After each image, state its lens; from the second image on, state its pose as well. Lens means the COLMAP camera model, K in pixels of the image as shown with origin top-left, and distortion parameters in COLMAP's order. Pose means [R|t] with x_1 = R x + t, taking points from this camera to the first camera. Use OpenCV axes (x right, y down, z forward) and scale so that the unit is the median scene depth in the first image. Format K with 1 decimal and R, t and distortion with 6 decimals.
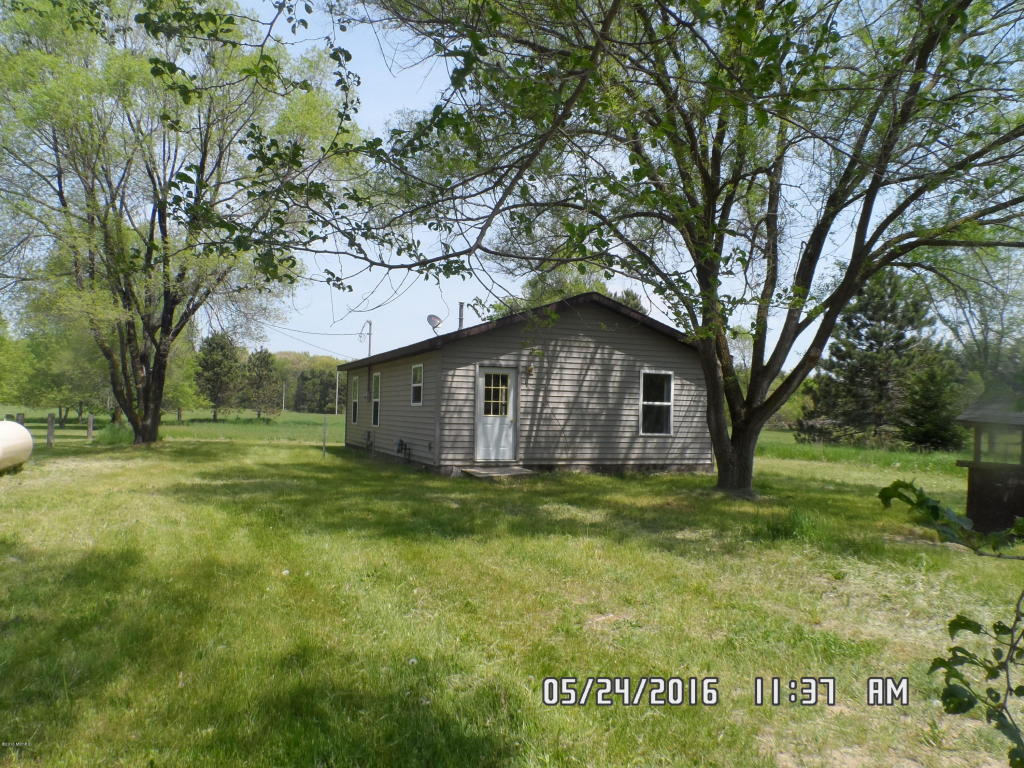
lens RADIAL K [[775.6, 0, 512.5], [0, 775.6, 383.3], [0, 0, 1]] dist [-0.025232, 0.007381]
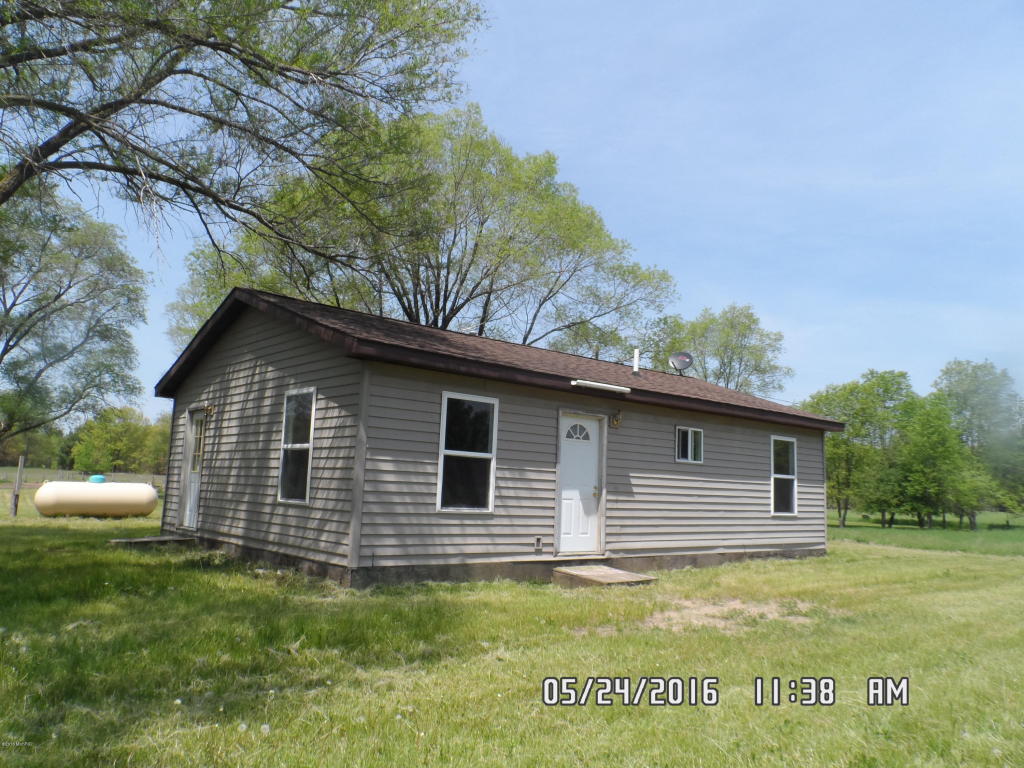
lens RADIAL K [[775.6, 0, 517.5], [0, 775.6, 391.7], [0, 0, 1]] dist [-0.025232, 0.007381]
pose [[0.329325, -0.132319, -0.934899, 0.695565], [0.009449, 0.990544, -0.136867, 0.058725], [0.944169, 0.036240, 0.327461, 0.867901]]
